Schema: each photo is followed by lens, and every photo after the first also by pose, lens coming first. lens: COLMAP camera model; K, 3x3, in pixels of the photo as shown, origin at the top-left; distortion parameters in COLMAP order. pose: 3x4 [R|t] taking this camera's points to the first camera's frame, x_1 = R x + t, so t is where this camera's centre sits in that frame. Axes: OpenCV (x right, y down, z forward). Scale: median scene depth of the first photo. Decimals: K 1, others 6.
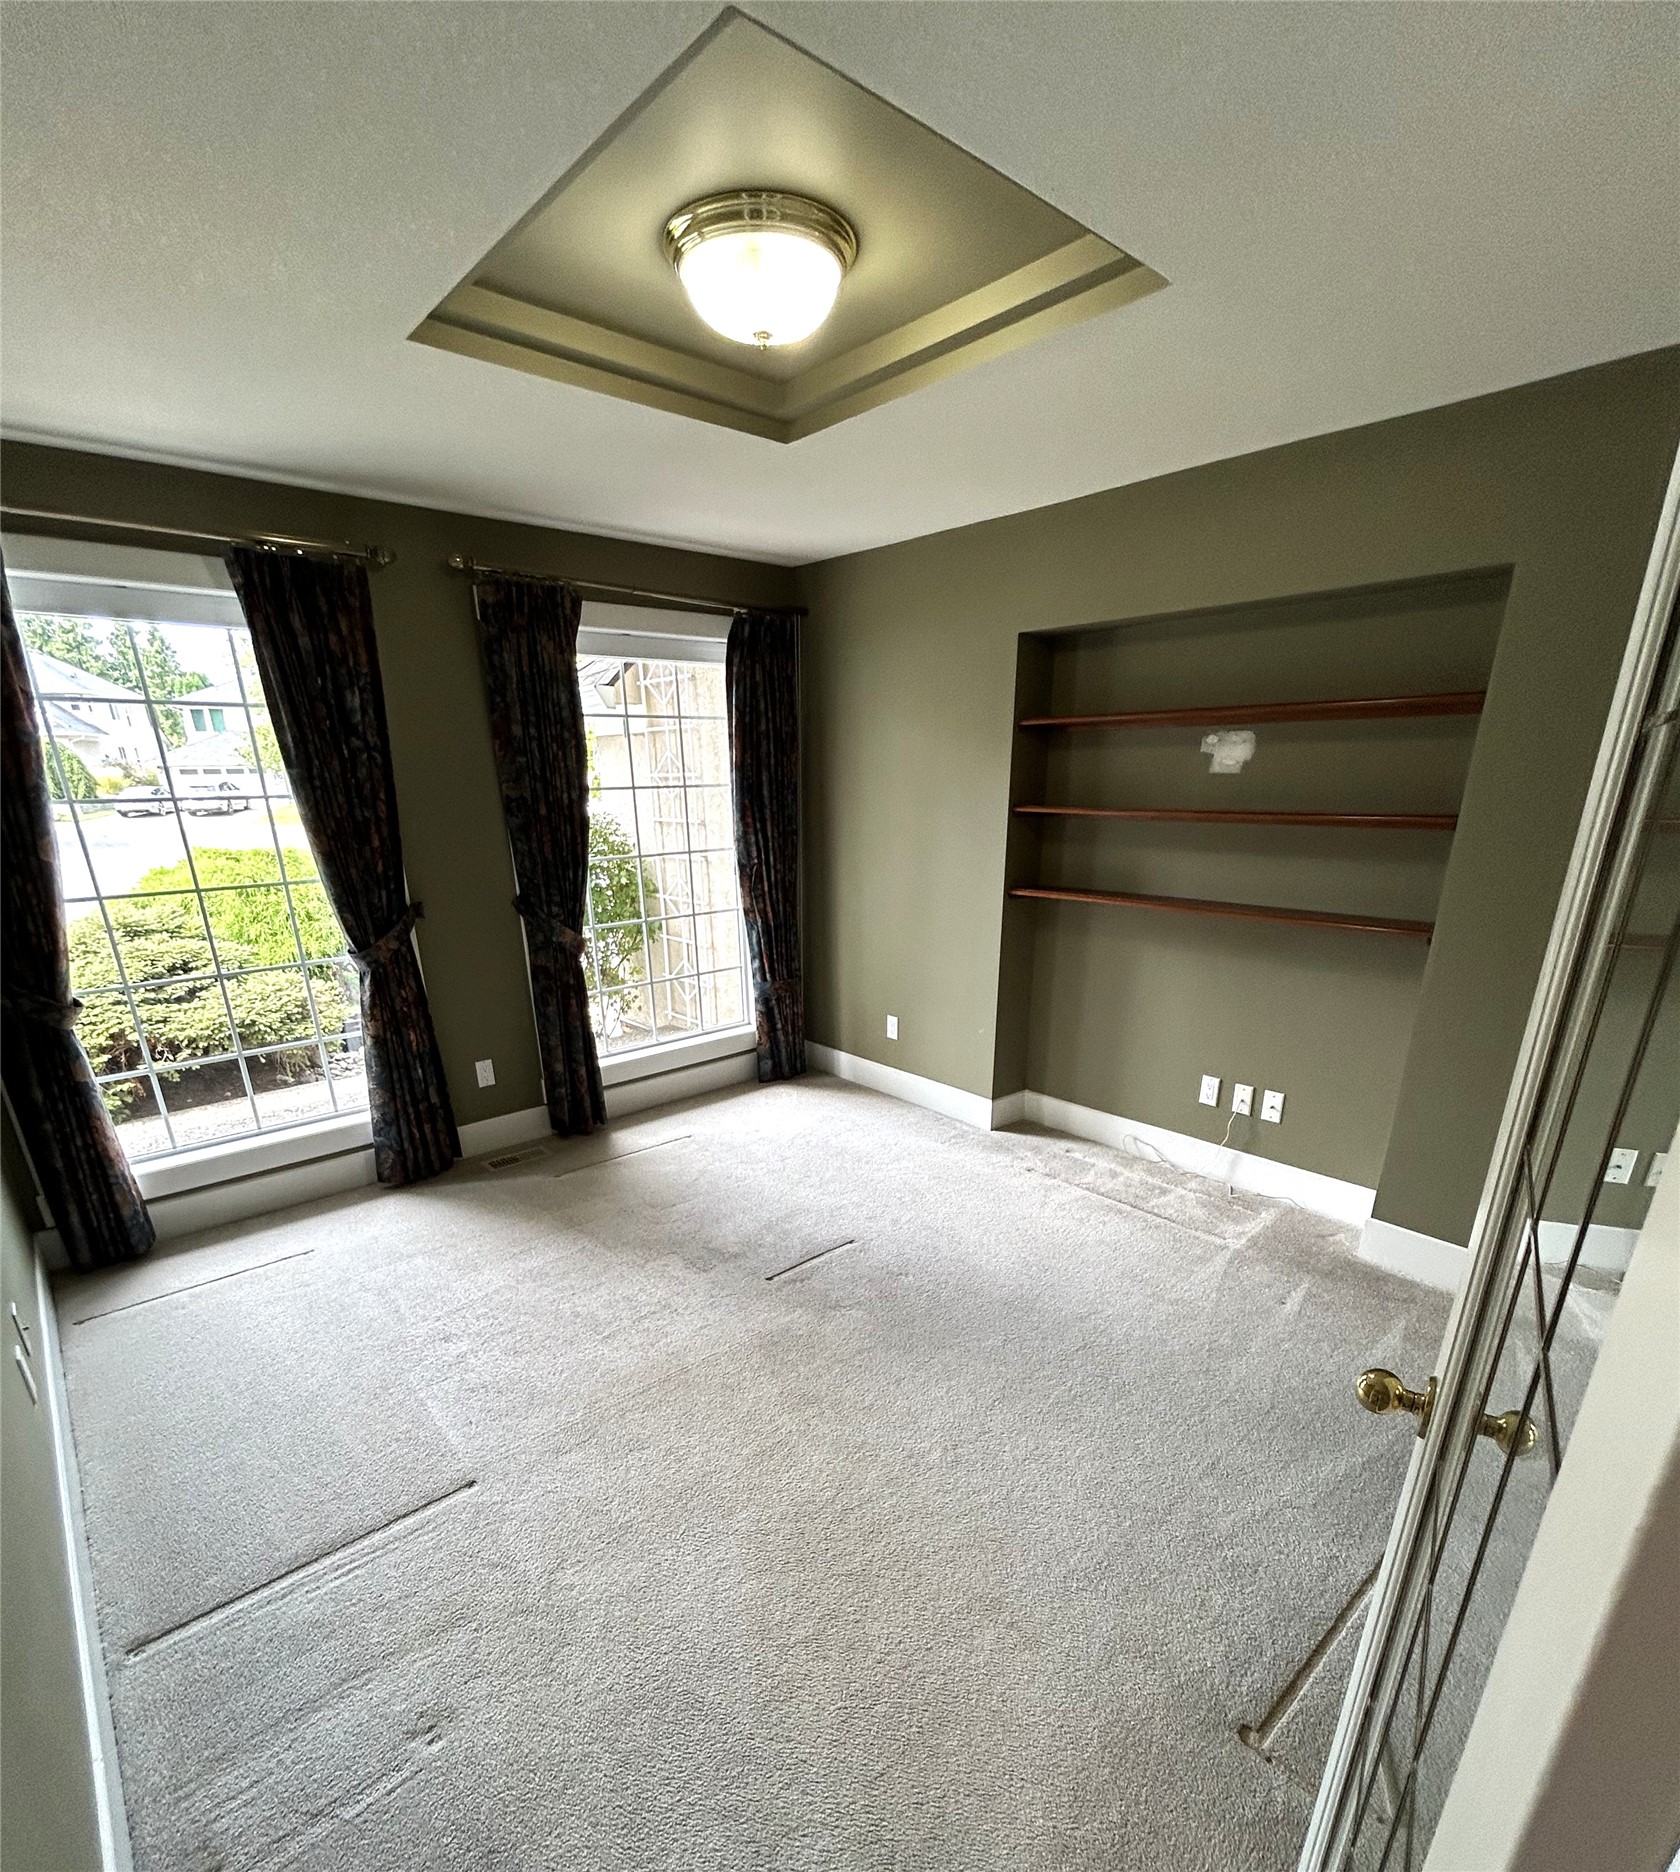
lens RADIAL K [[907.9, 0, 838.2], [0, 907.9, 1111.4], [0, 0, 1]] dist [-0.001270, 0.004959]
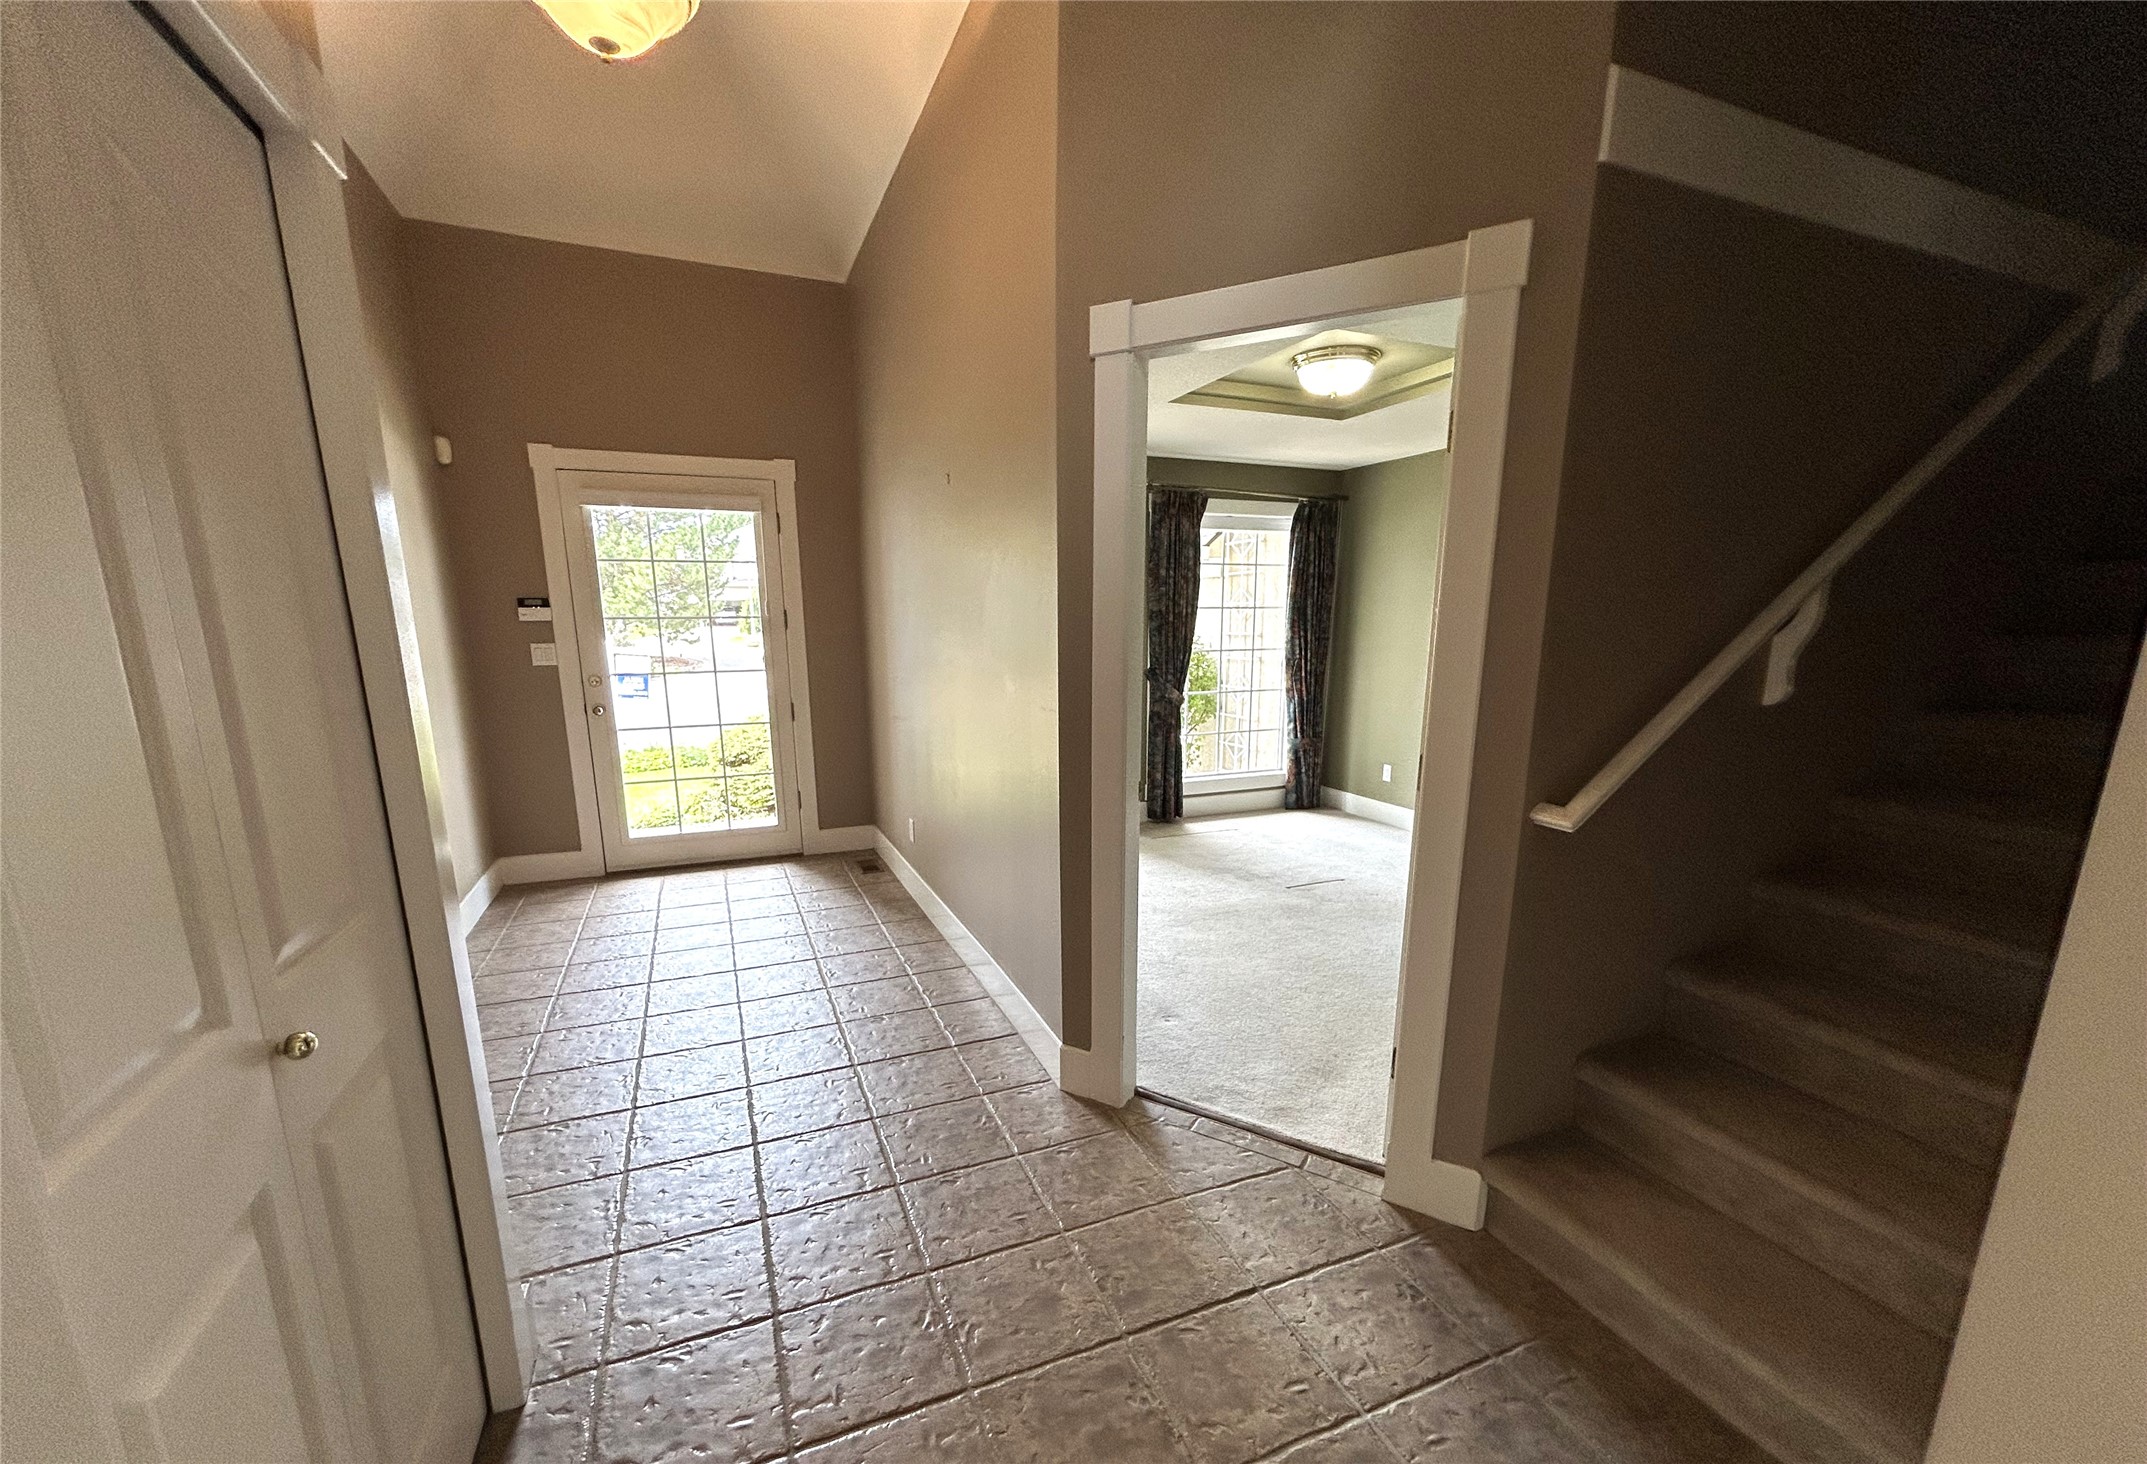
lens RADIAL K [[869.3, 0, 1065.4], [0, 869.3, 812.5], [0, 0, 1]] dist [0.000405, 0.000035]
pose [[0.945330, 0.079931, -0.316169, 0.024534], [-0.123583, 0.984992, -0.120489, 0.242289], [0.301793, 0.152975, 0.941020, -0.517296]]
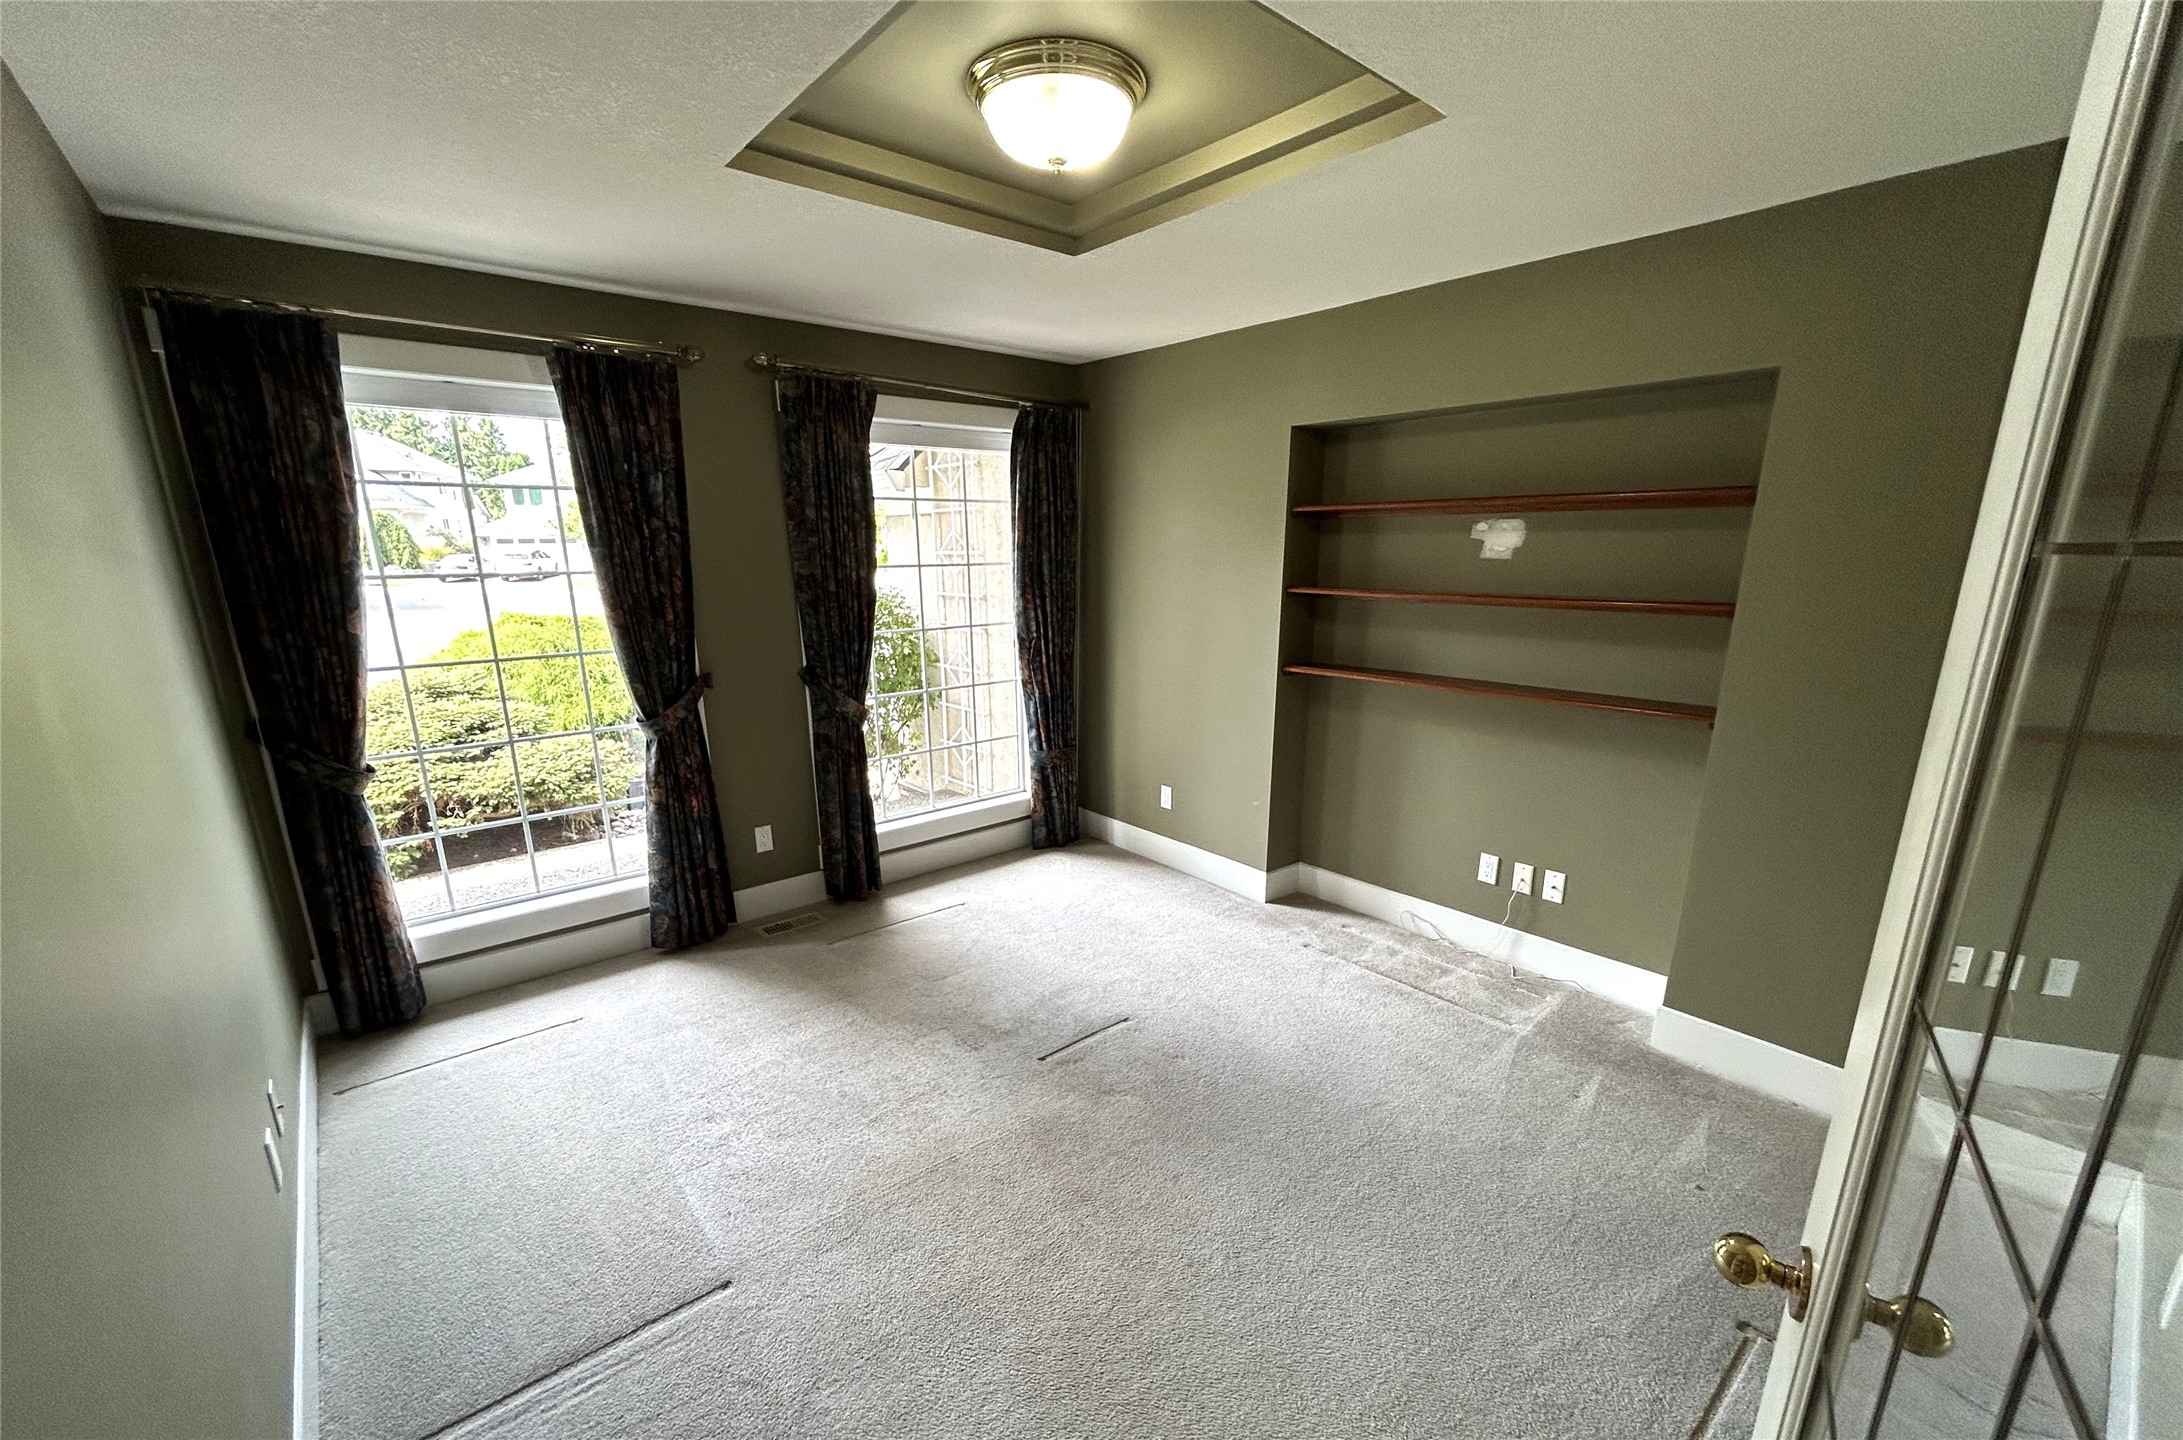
lens RADIAL K [[881.6, 0, 1090.1], [0, 881.6, 779.7], [0, 0, 1]] dist [0.002807, 0.000934]
pose [[0.999735, 0.013168, -0.018860, -0.008559], [-0.014956, 0.995069, -0.098054, -0.018339], [0.017476, 0.098310, 0.995002, 0.024162]]
